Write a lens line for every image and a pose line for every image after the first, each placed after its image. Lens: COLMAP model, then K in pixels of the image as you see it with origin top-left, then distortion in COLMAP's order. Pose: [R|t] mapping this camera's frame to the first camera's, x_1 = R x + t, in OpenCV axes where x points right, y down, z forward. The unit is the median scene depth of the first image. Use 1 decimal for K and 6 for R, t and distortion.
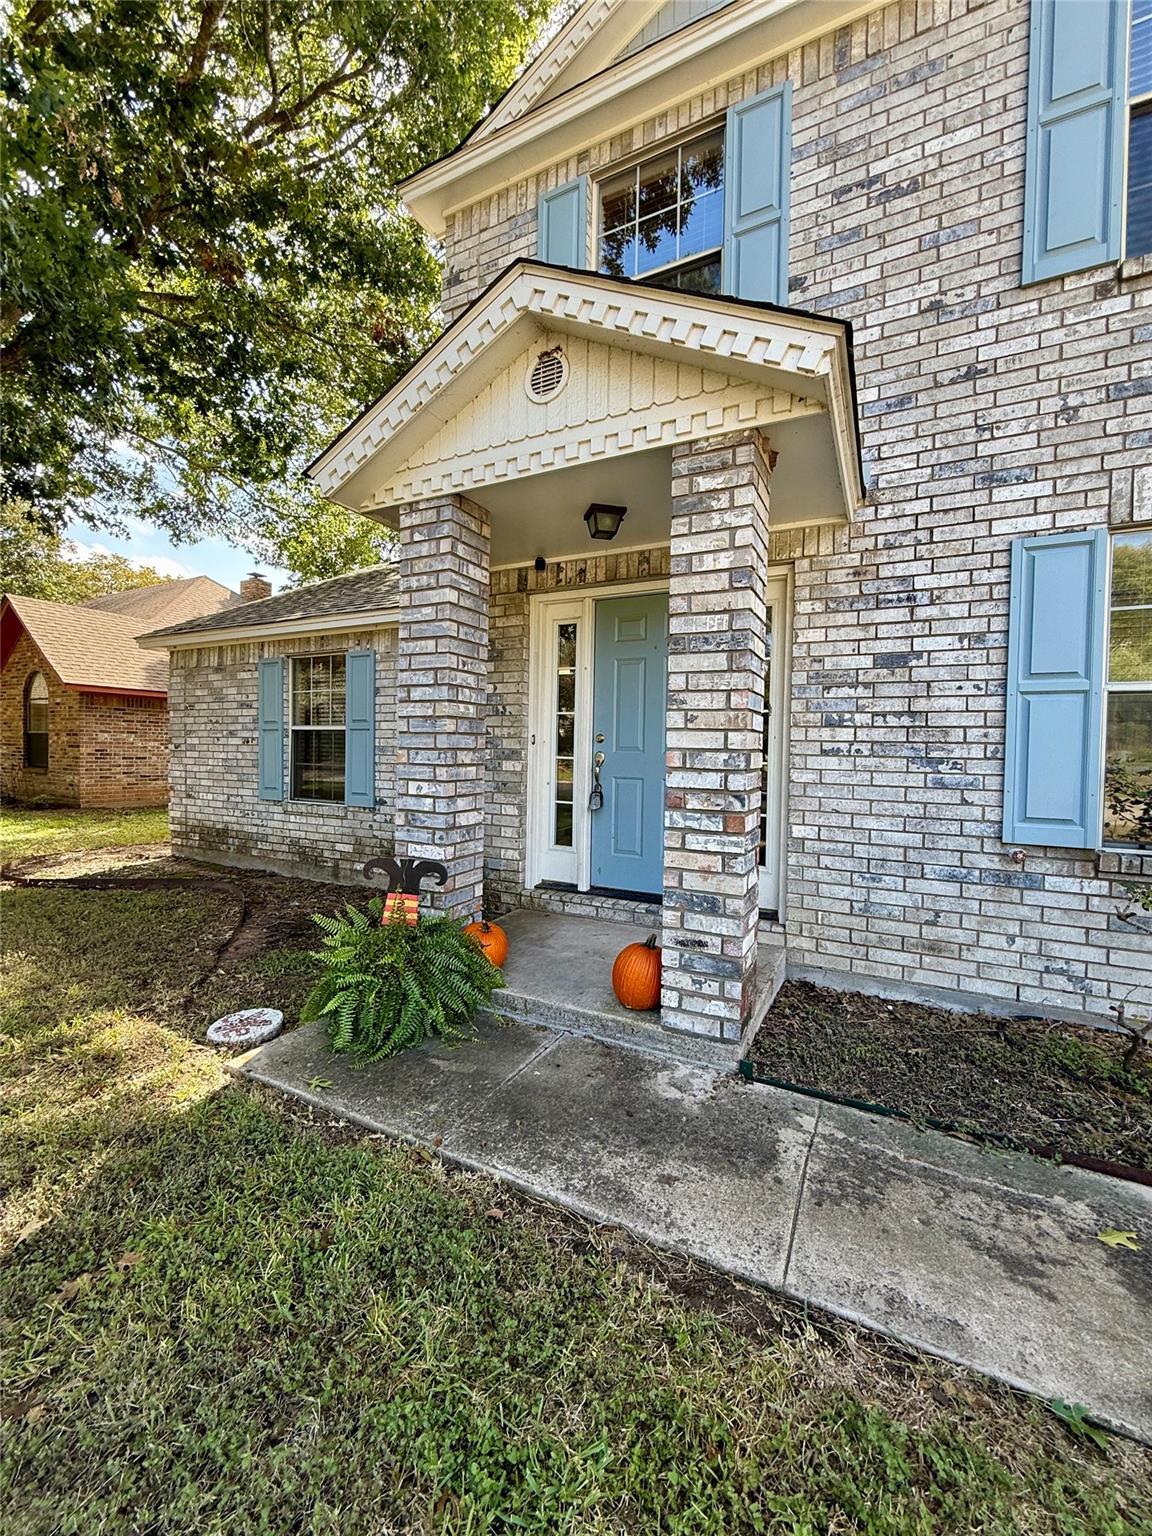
lens RADIAL K [[610.1, 0, 577.0], [0, 610.1, 762.2], [0, 0, 1]] dist [-0.000581, 0.000124]
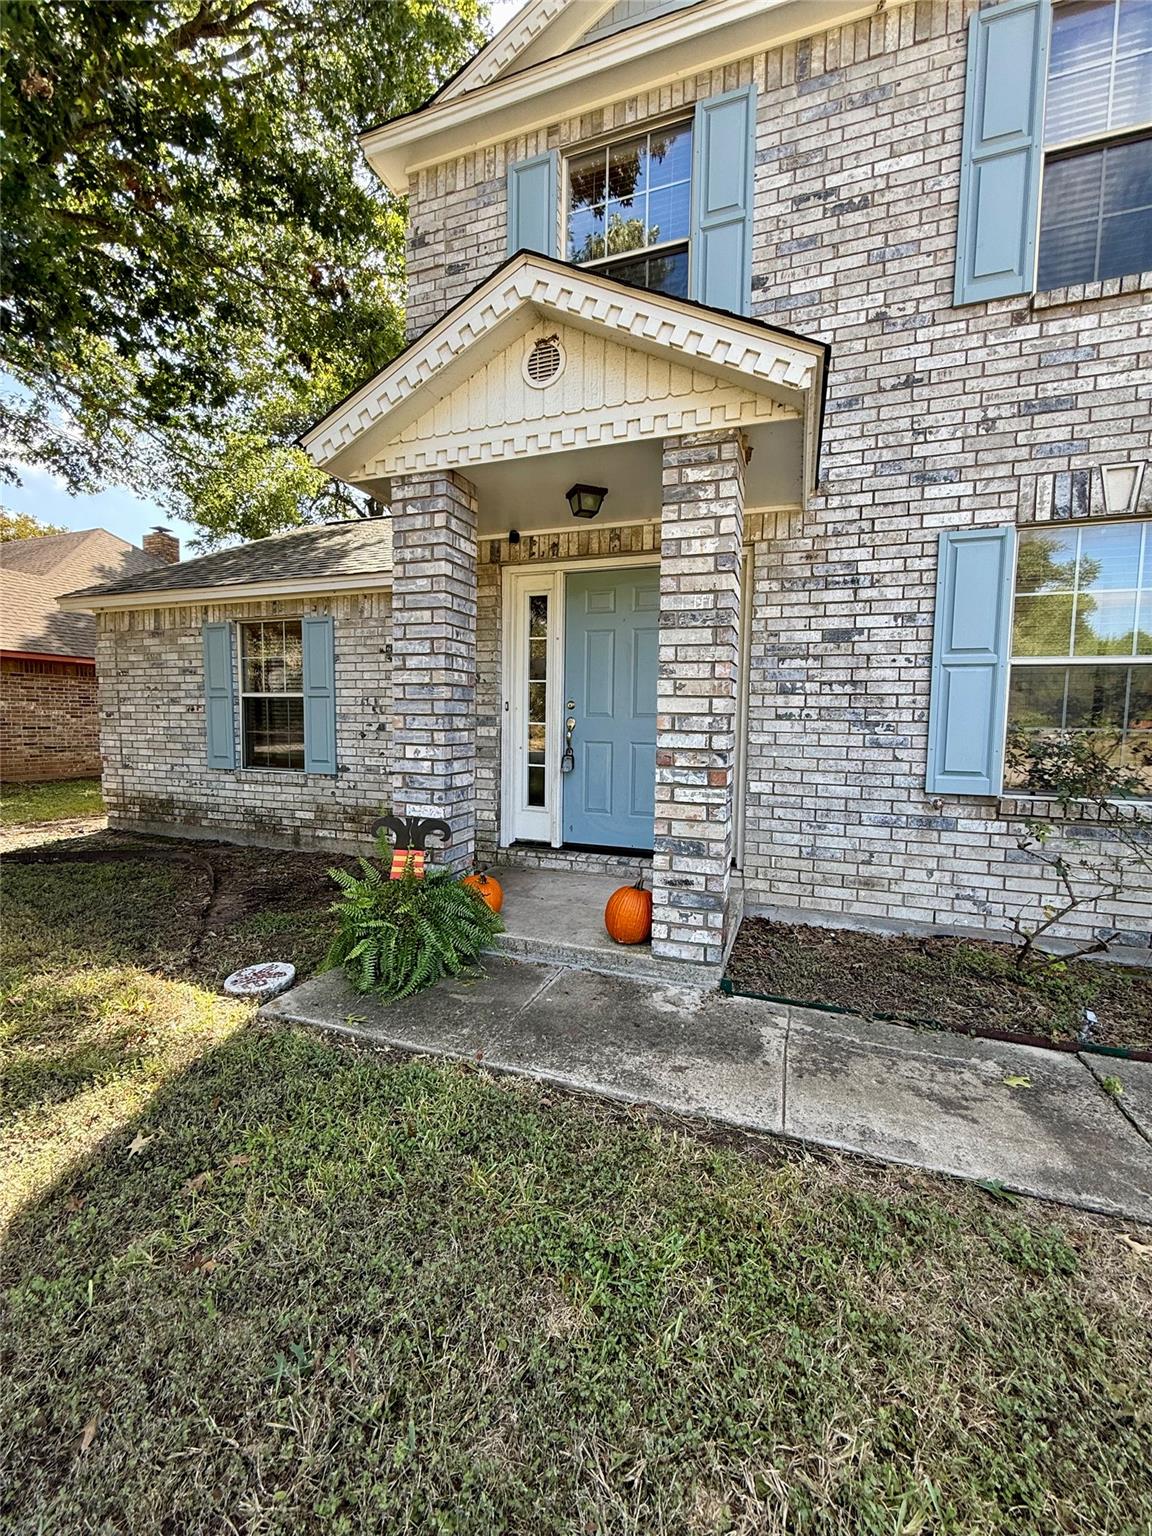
lens RADIAL K [[610.7, 0, 576.8], [0, 610.7, 761.9], [0, 0, 1]] dist [-0.000448, 0.000259]
pose [[0.992464, -0.012229, 0.121922, -0.114984], [0.005927, 0.998634, 0.051916, 0.006733], [-0.122391, -0.050802, 0.991181, -0.086672]]
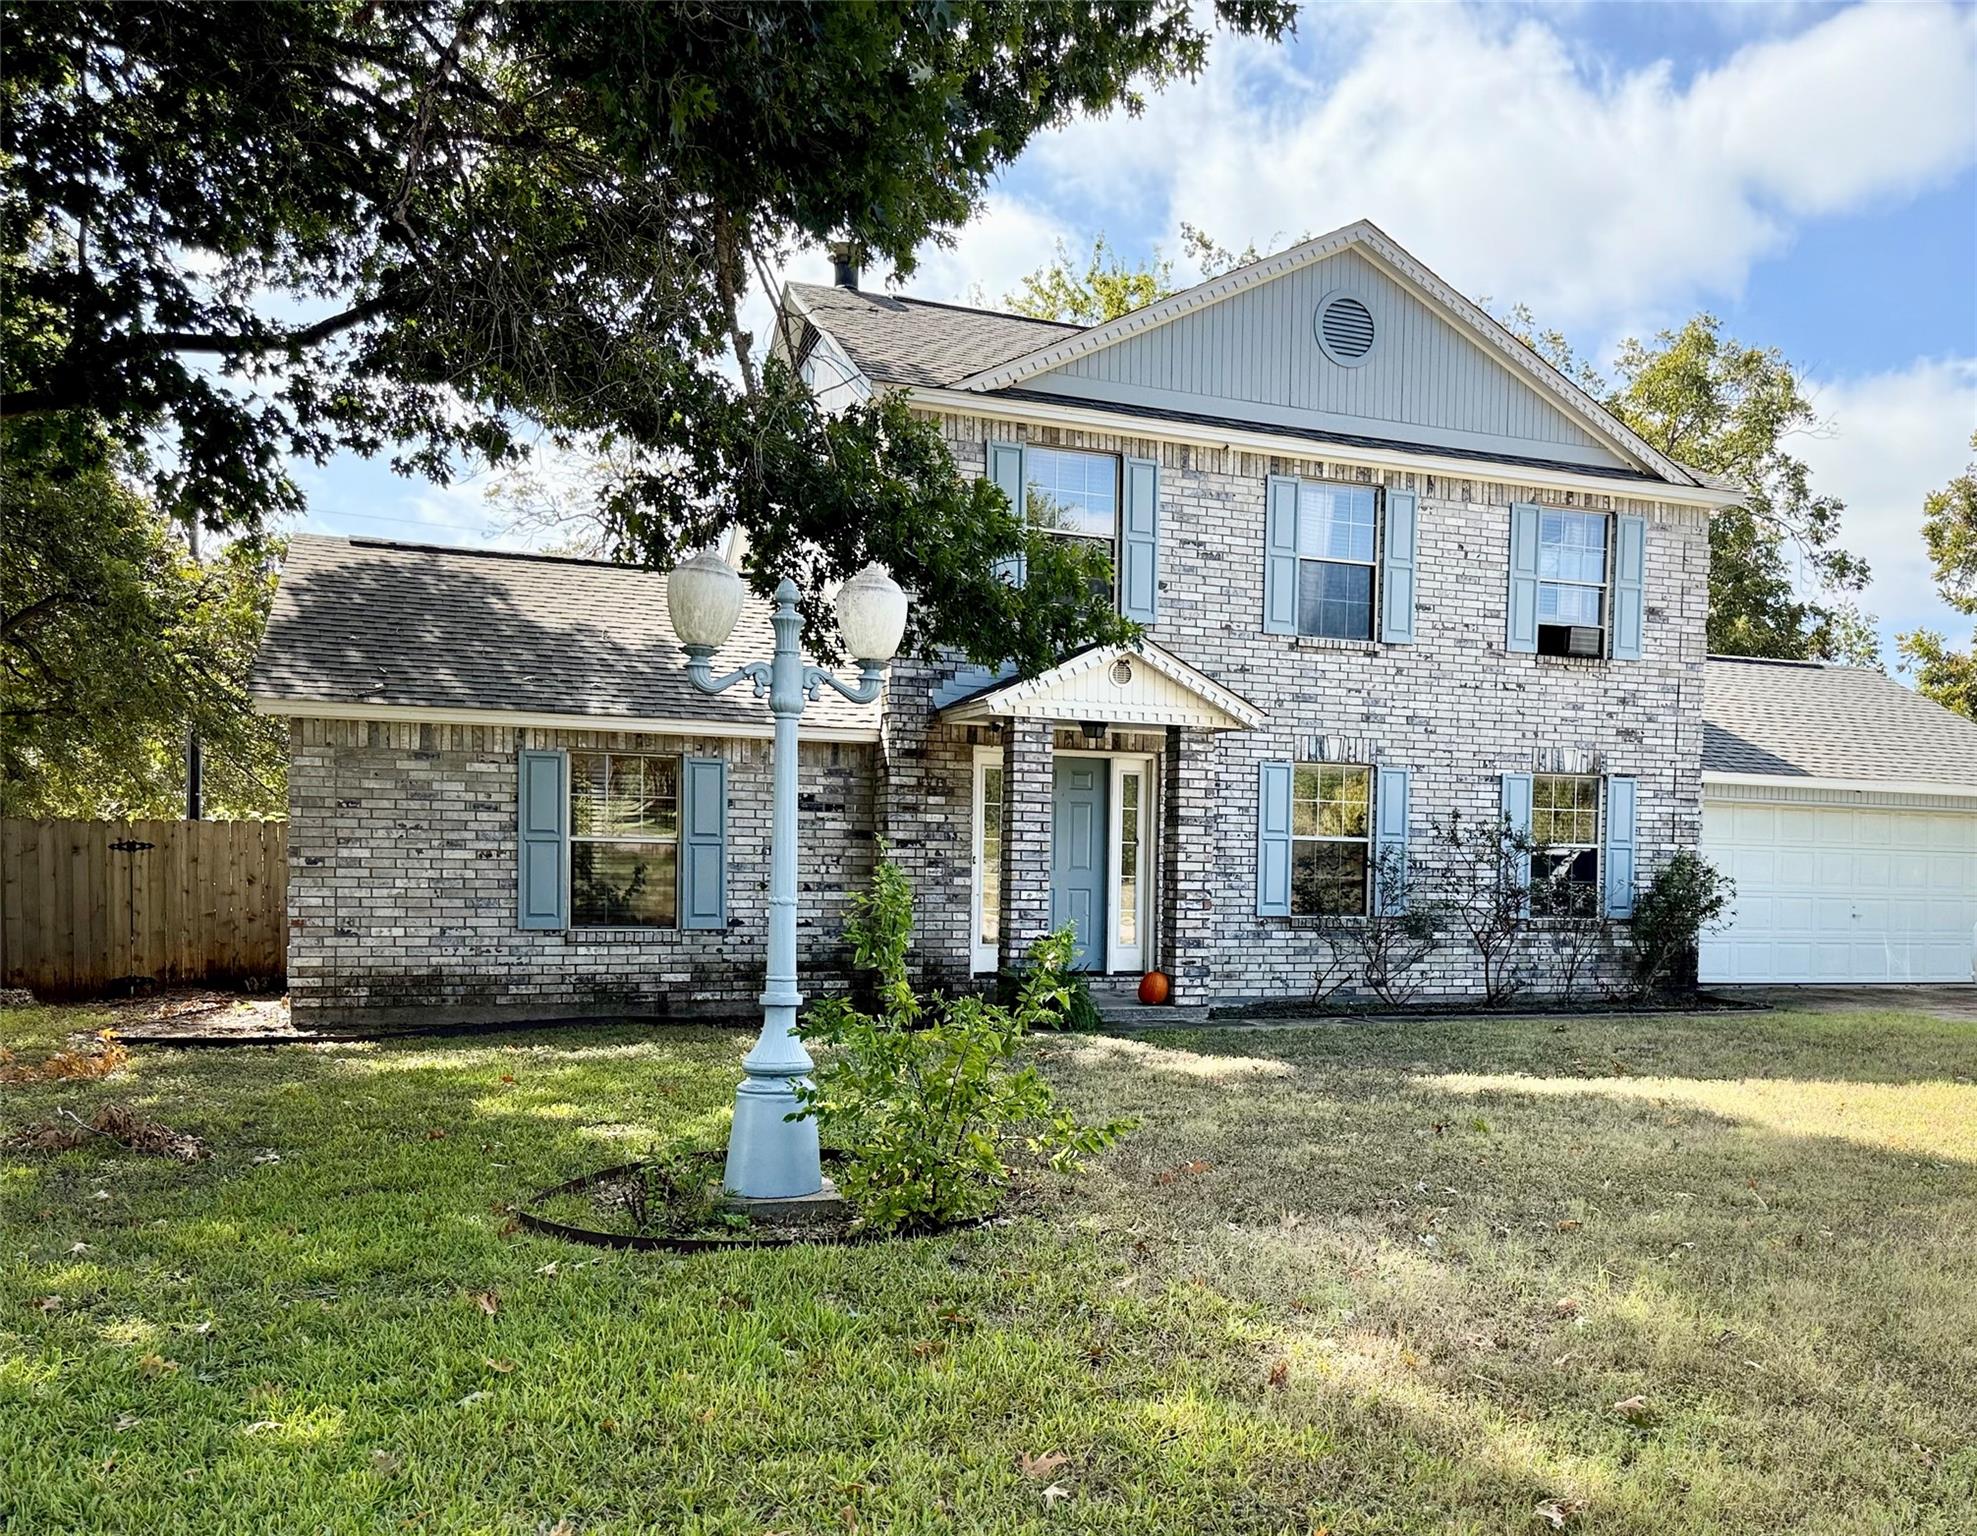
lens RADIAL K [[1657.6, 0, 1187.8], [0, 1657.6, 895.8], [0, 0, 1]] dist [0.150093, -0.257285]
pose [[0.641074, -0.021098, 0.767189, -3.416579], [0.007460, 0.999746, 0.021260, -0.046229], [-0.767443, -0.007905, 0.641069, -2.168801]]
